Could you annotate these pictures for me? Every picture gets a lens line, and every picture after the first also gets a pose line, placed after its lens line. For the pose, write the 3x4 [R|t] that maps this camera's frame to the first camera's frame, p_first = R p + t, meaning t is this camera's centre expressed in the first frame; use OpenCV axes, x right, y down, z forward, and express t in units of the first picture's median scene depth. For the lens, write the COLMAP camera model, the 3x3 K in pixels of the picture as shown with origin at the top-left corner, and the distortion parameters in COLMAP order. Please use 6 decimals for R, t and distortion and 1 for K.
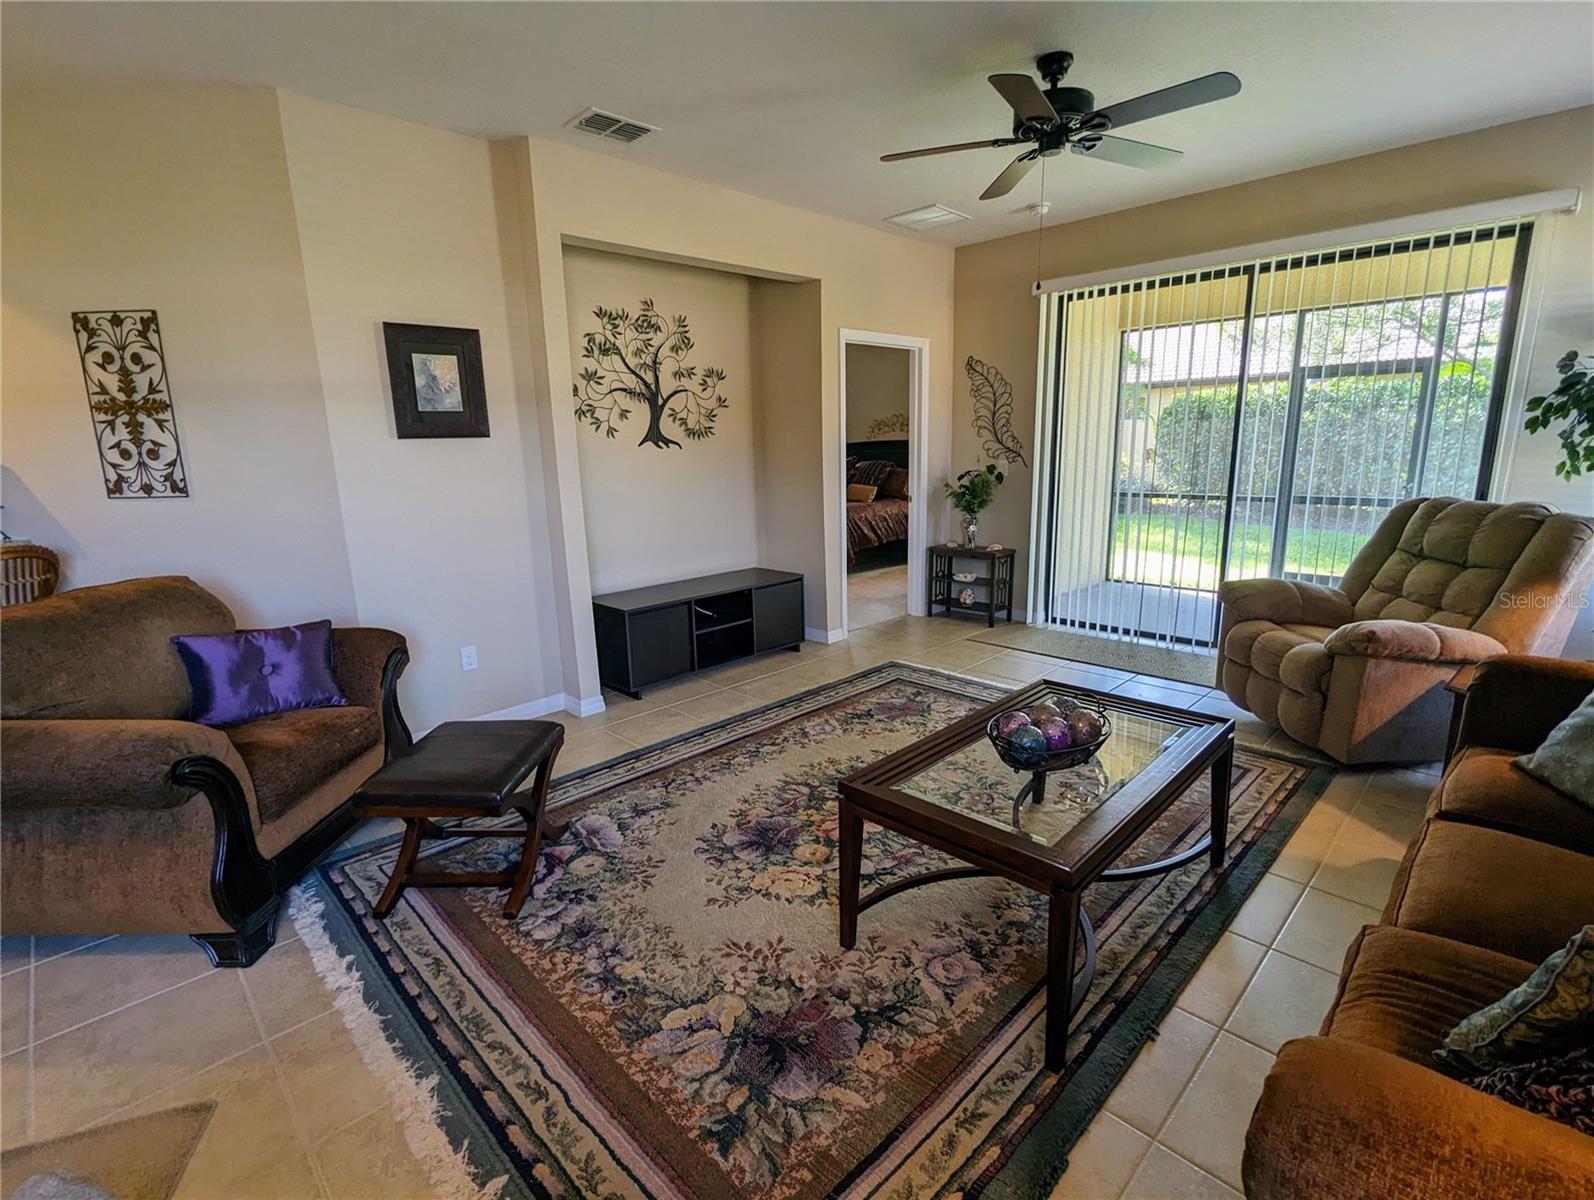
lens RADIAL K [[759.1, 0, 792.8], [0, 759.1, 595.8], [0, 0, 1]] dist [-0.002541, -0.000268]
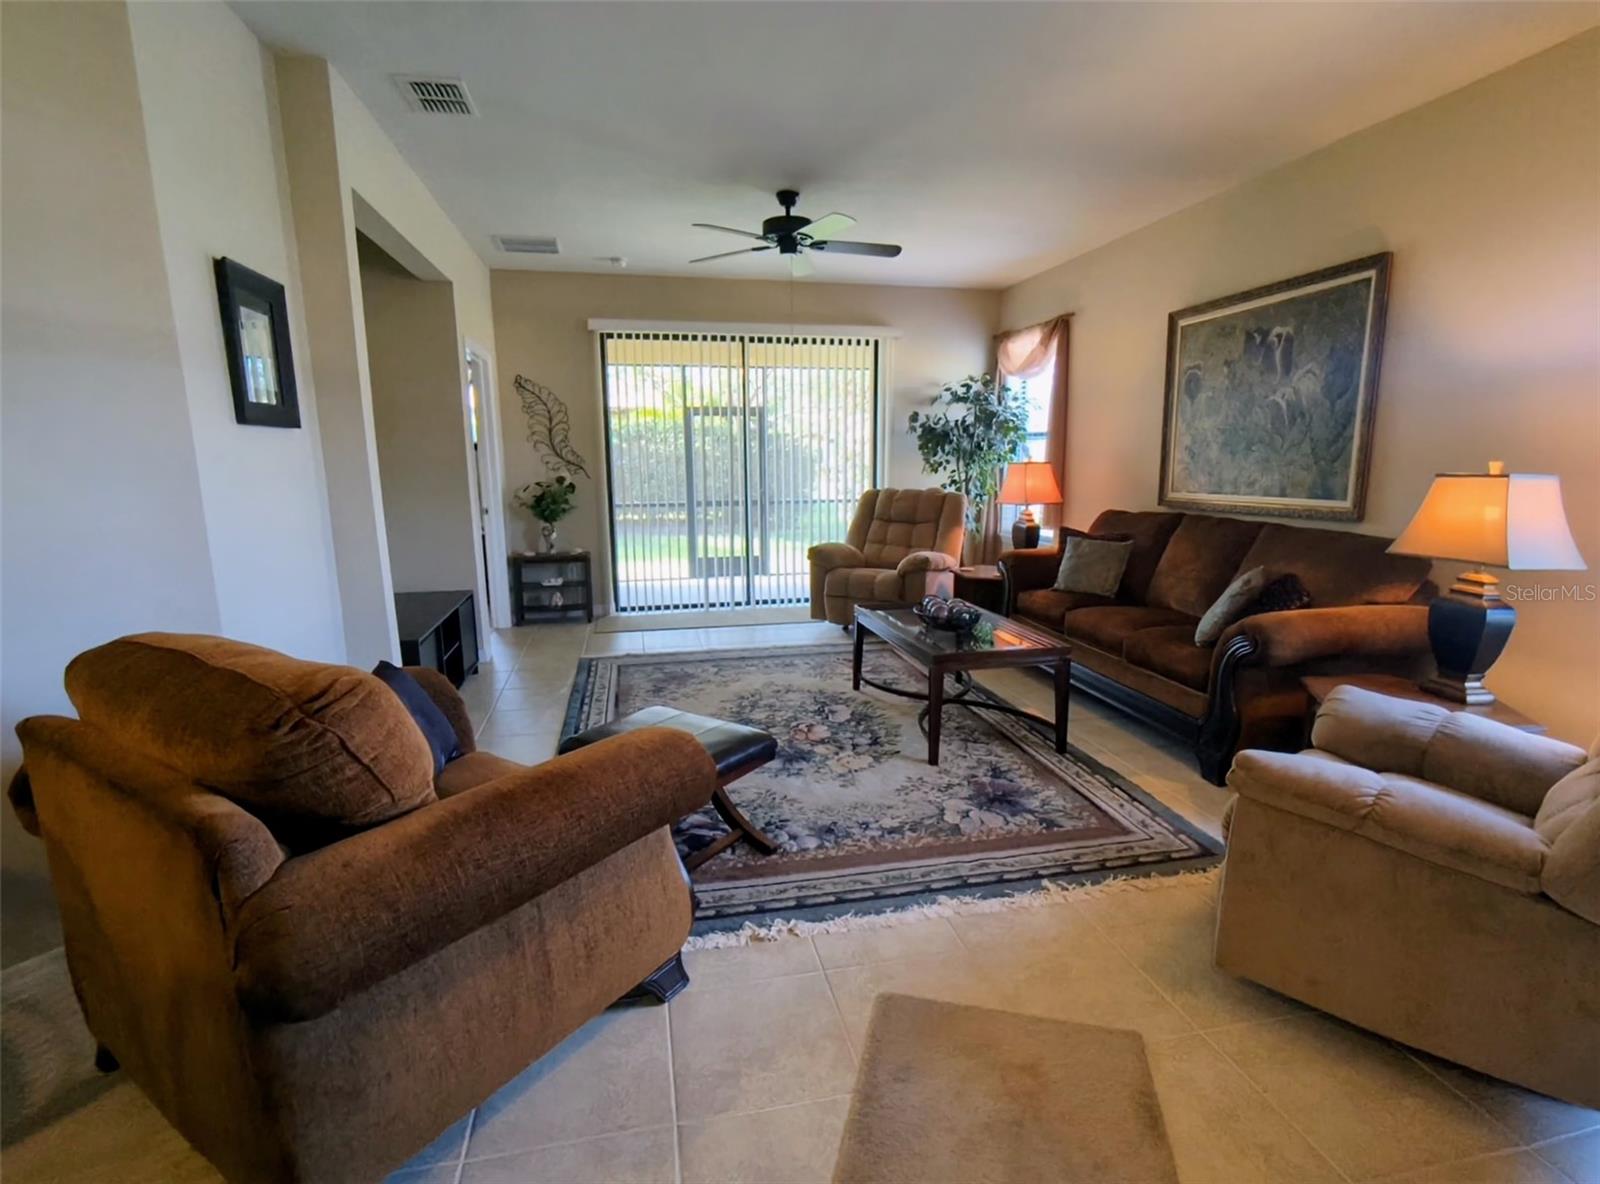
lens RADIAL K [[788.5, 0, 800.0], [0, 788.5, 592.0], [0, 0, 1]] dist [0.000436, -0.000271]
pose [[0.535289, -0.124698, 0.835413, -0.872044], [0.164433, 0.985505, 0.041742, 0.000097], [-0.828509, 0.115026, 0.548035, 0.189931]]
